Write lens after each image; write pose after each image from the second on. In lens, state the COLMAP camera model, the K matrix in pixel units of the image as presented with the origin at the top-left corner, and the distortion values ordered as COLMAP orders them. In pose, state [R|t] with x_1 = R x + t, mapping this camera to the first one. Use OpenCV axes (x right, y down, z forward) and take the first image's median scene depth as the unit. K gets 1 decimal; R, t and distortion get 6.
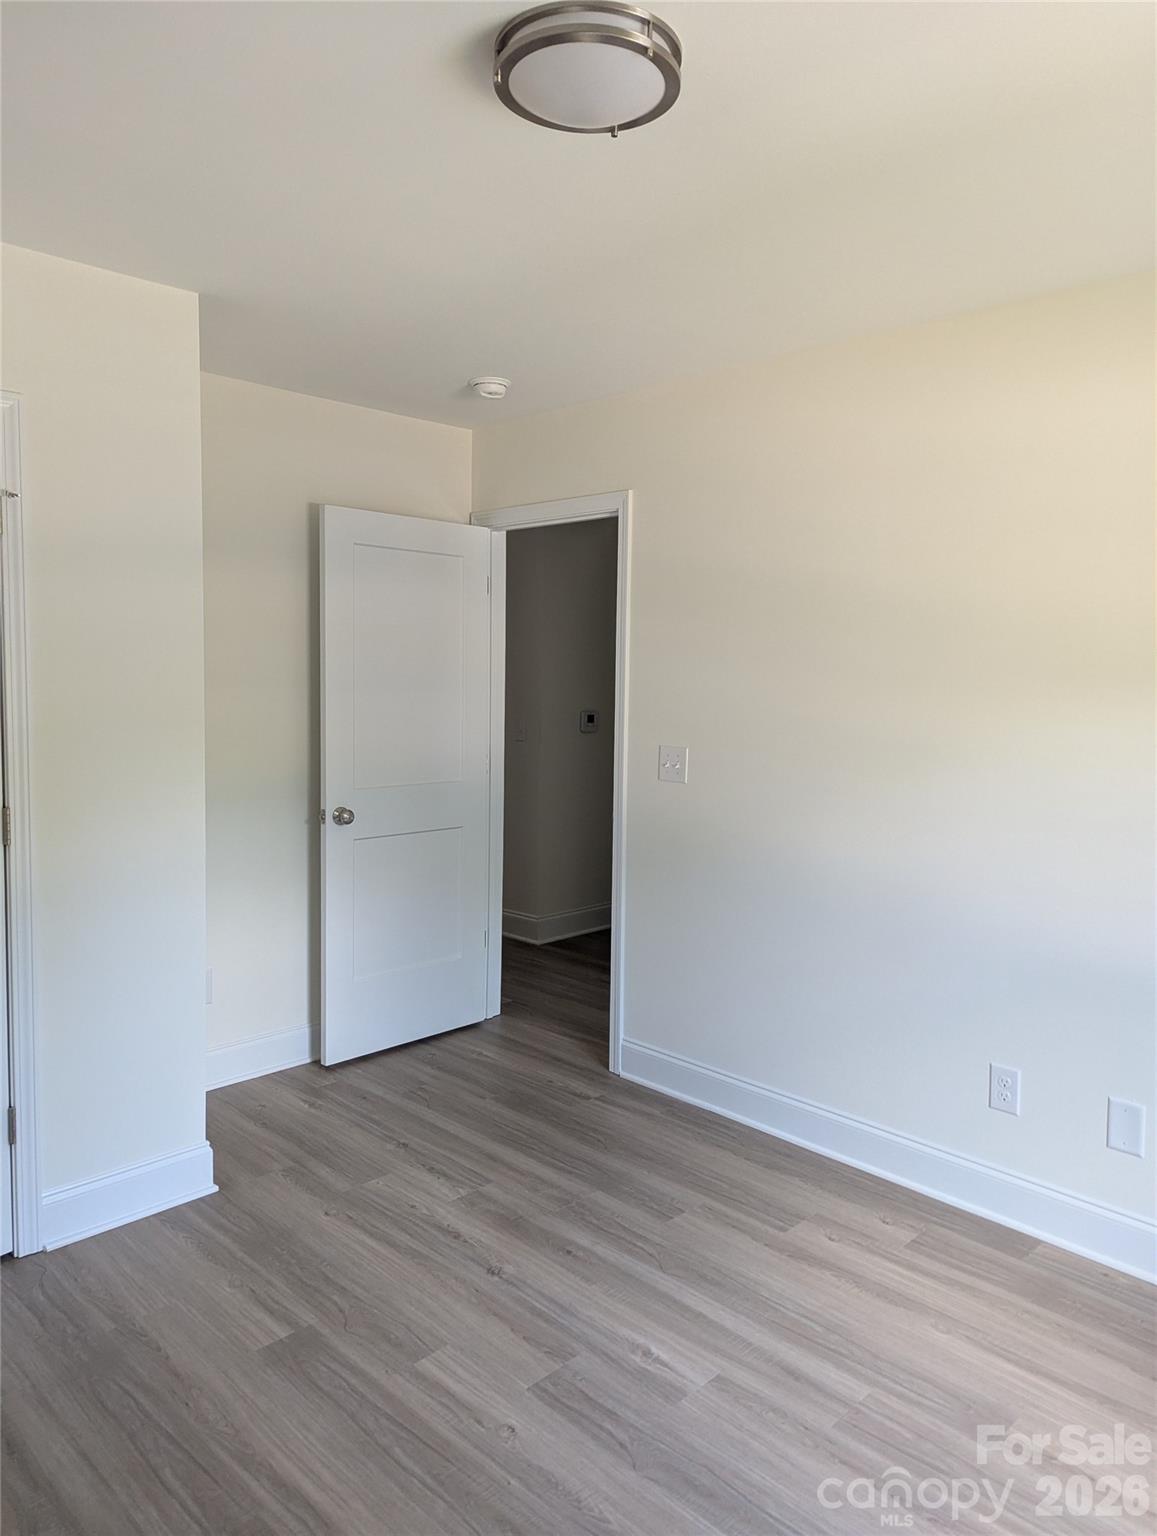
lens RADIAL K [[1078.8, 0, 578.5], [0, 1078.8, 768.0], [0, 0, 1]] dist [0.070776, -0.080734]
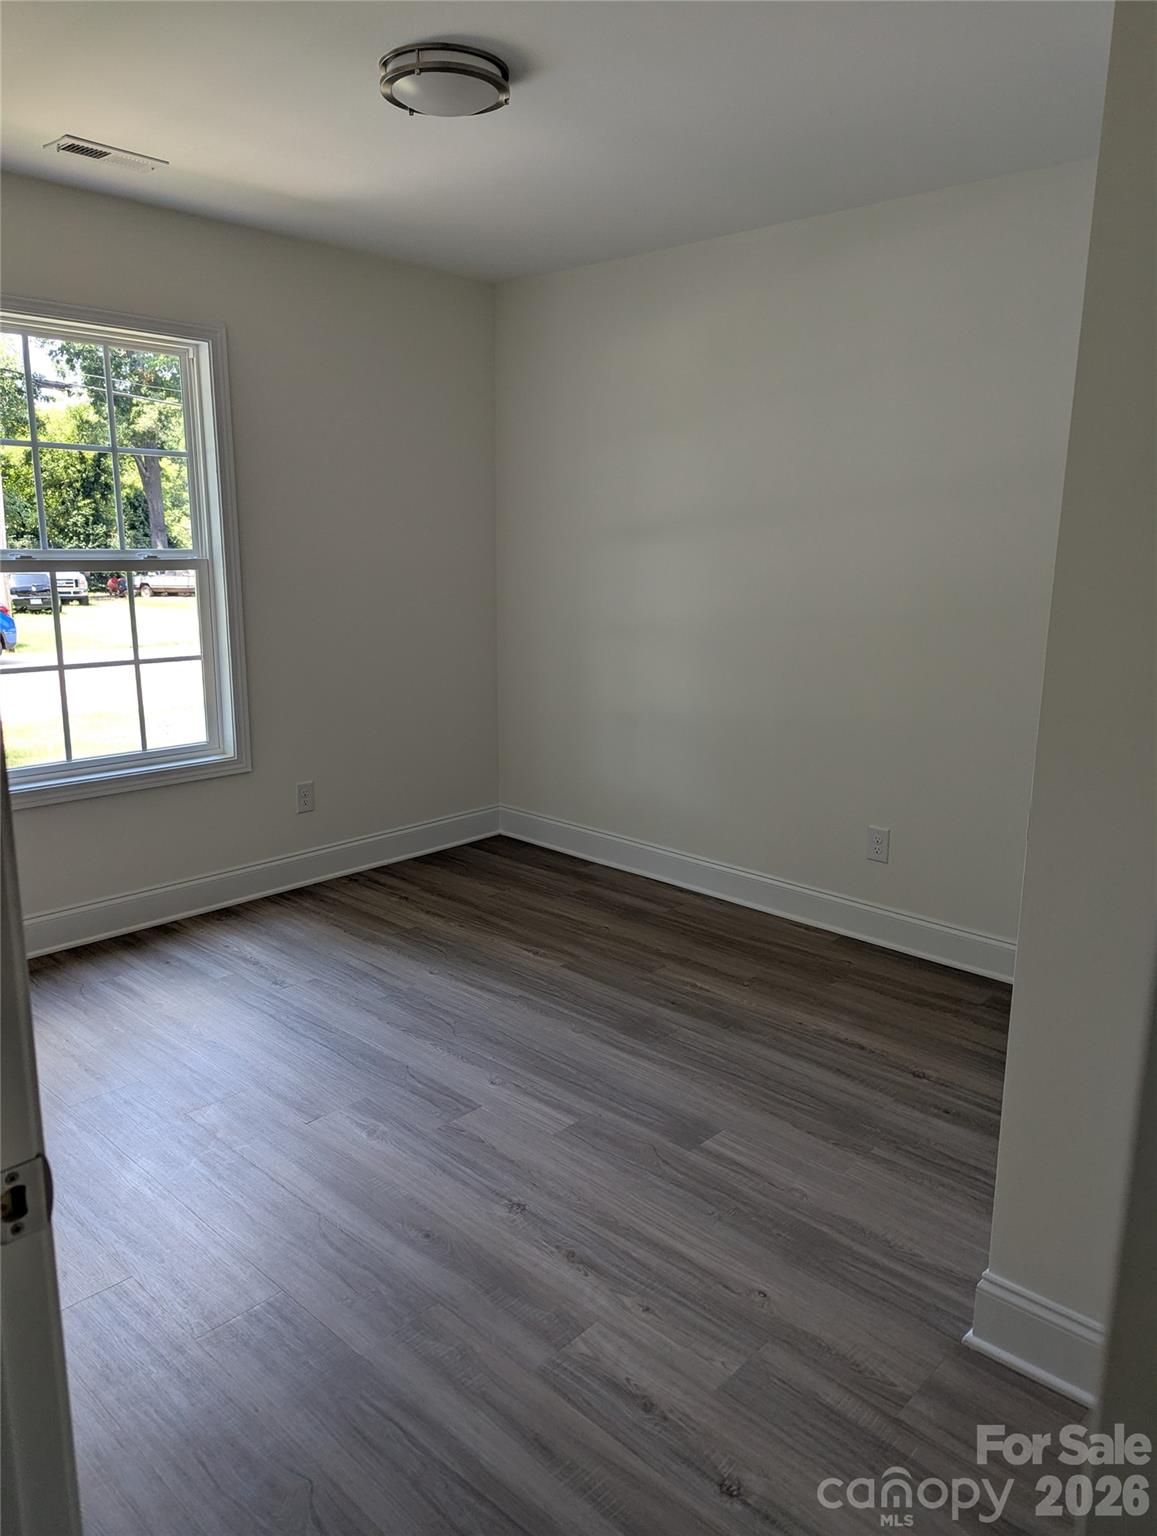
lens RADIAL K [[1078.8, 0, 578.5], [0, 1078.8, 768.0], [0, 0, 1]] dist [0.070776, -0.080734]
pose [[-0.999136, -0.017663, -0.037615, -0.087715], [-0.028140, 0.953625, 0.299679, -0.135823], [0.030577, 0.300479, -0.953298, 1.736528]]
